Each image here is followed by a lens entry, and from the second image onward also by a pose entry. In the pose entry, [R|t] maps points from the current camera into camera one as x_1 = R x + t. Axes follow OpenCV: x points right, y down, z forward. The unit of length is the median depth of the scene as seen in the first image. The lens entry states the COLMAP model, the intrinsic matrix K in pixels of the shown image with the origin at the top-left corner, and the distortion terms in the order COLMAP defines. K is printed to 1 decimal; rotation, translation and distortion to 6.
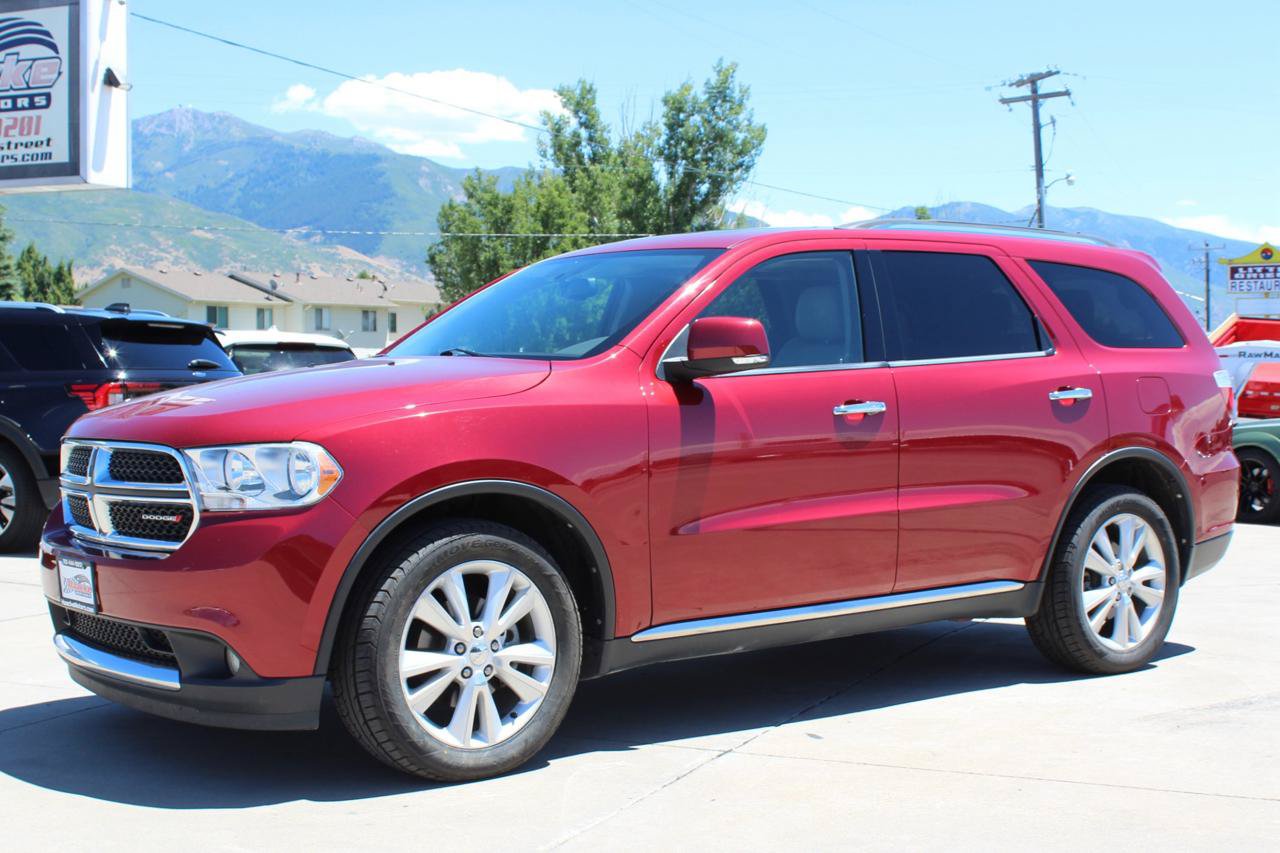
lens RADIAL K [[1768.0, 0, 741.5], [0, 1768.0, 447.5], [0, 0, 1]] dist [-0.138768, 0.156740]
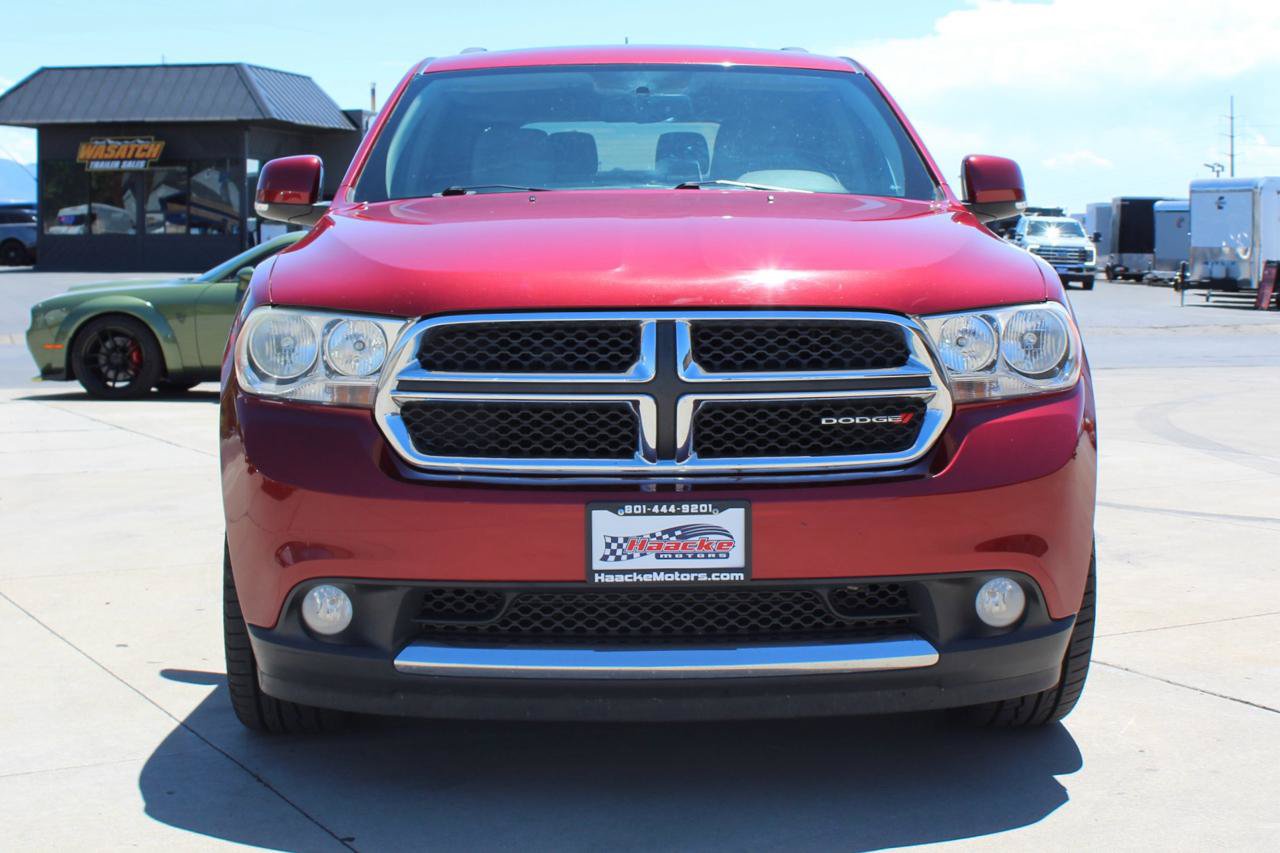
lens RADIAL K [[1931.0, 0, 735.0], [0, 1931.0, 317.1], [0, 0, 1]] dist [-0.108325, 0.057871]
pose [[0.599232, -0.025880, 0.800157, -0.922646], [0.024914, 0.999596, 0.013672, -0.010488], [-0.800188, 0.011742, 0.599634, 0.569022]]
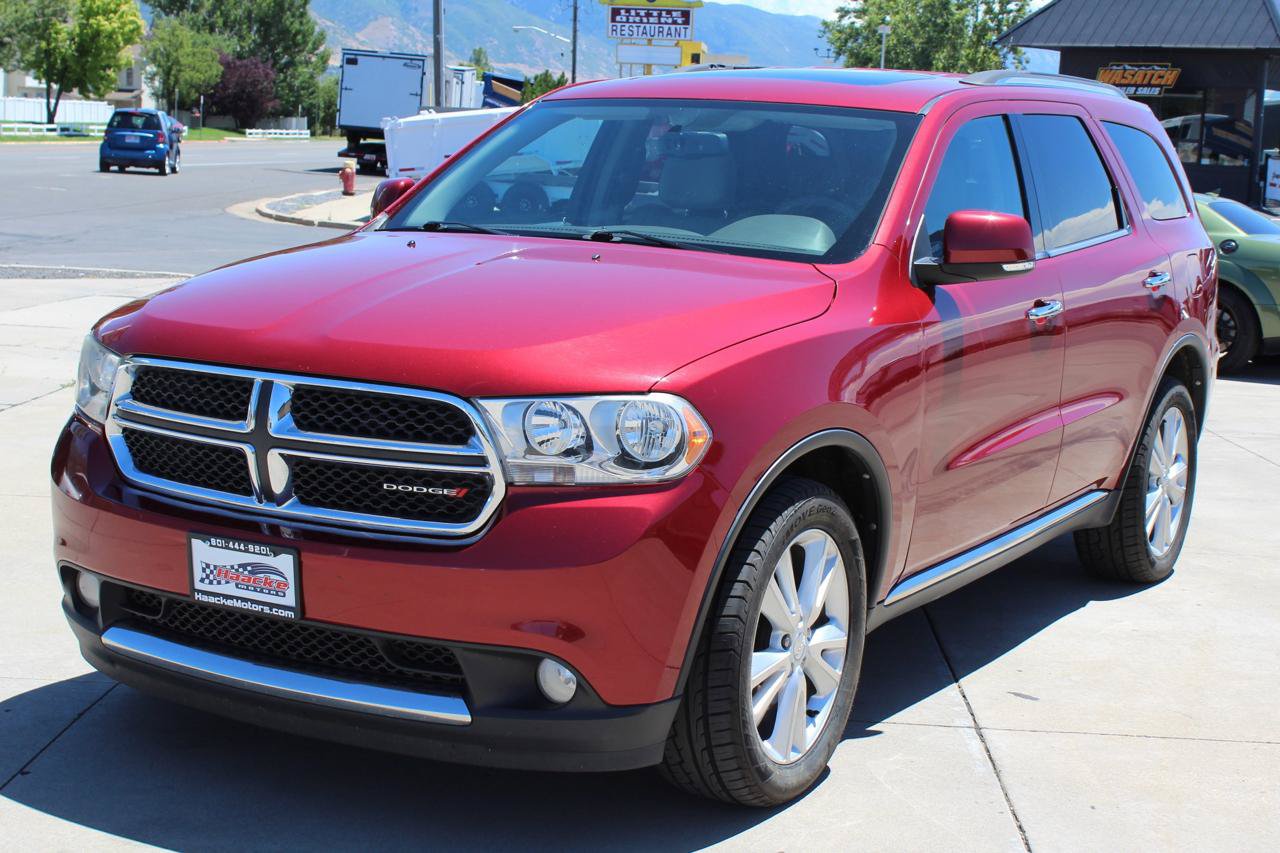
lens RADIAL K [[1980.2, 0, 771.6], [0, 1980.2, 452.4], [0, 0, 1]] dist [-0.045958, 0.040858]
pose [[0.925587, -0.011950, 0.378345, -0.489496], [-0.037421, 0.991717, 0.122869, -0.078039], [-0.376680, -0.127884, 0.917474, 0.187495]]
